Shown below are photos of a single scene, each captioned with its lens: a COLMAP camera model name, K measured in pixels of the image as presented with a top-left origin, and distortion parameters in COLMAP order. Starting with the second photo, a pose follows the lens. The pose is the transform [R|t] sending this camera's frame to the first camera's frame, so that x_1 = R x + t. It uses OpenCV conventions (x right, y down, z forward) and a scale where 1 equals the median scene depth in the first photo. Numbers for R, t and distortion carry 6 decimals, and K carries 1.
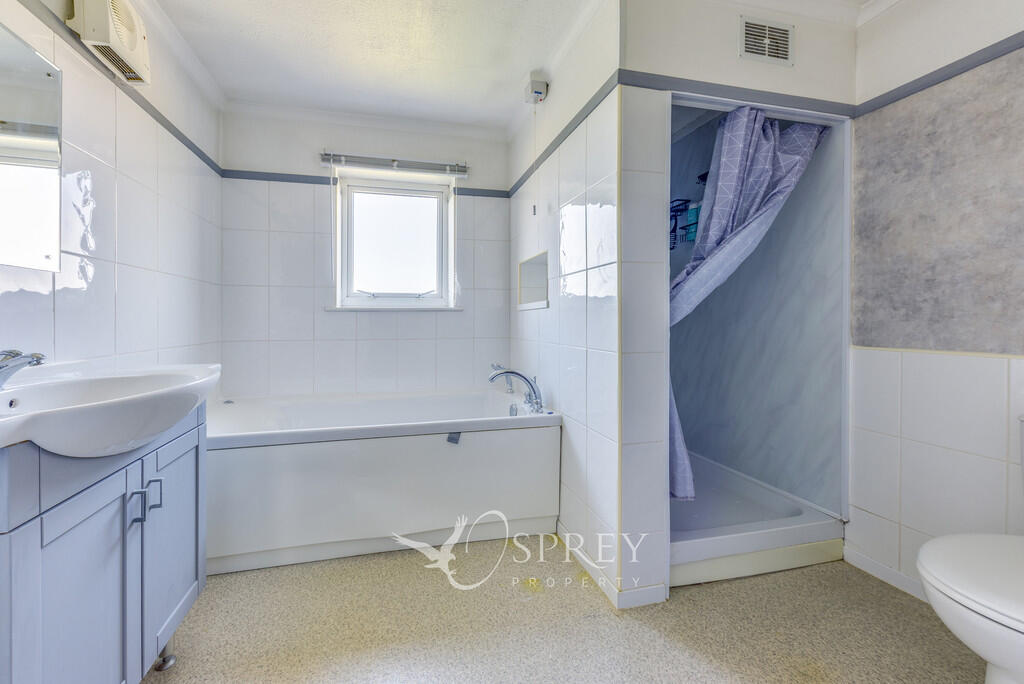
lens RADIAL K [[349.1, 0, 452.2], [0, 349.1, 325.4], [0, 0, 1]] dist [0.005197, -0.001471]
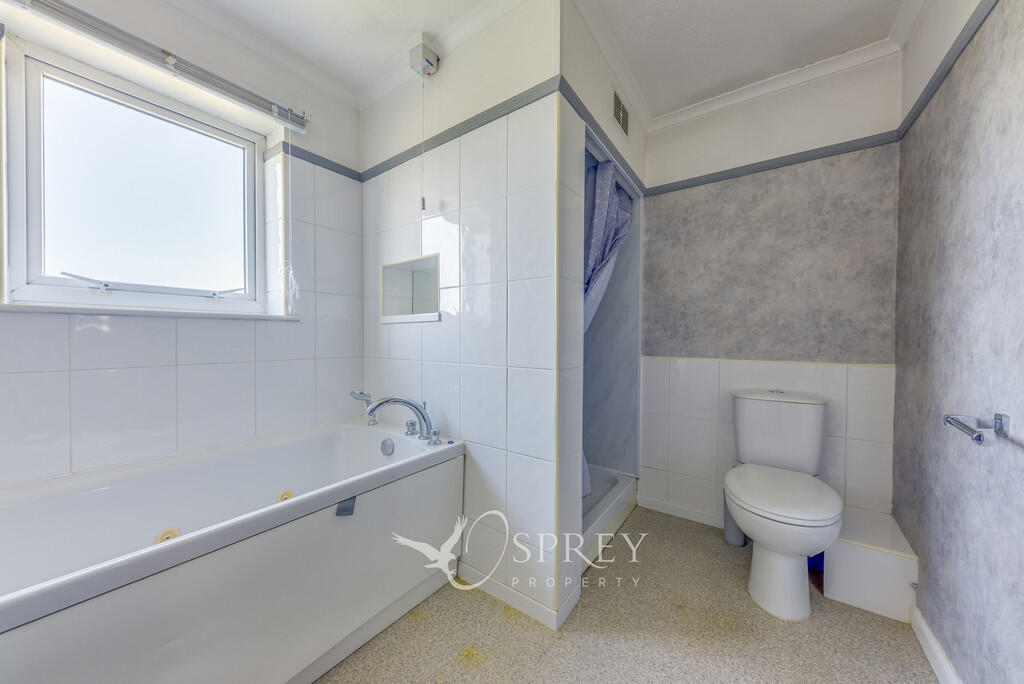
lens RADIAL K [[349.1, 0, 510.3], [0, 349.1, 346.6], [0, 0, 1]] dist [0.005197, -0.001471]
pose [[0.740260, -0.010993, 0.672230, -0.197756], [-0.001415, 0.999839, 0.017909, -0.003556], [-0.672319, -0.014208, 0.740125, 0.266558]]
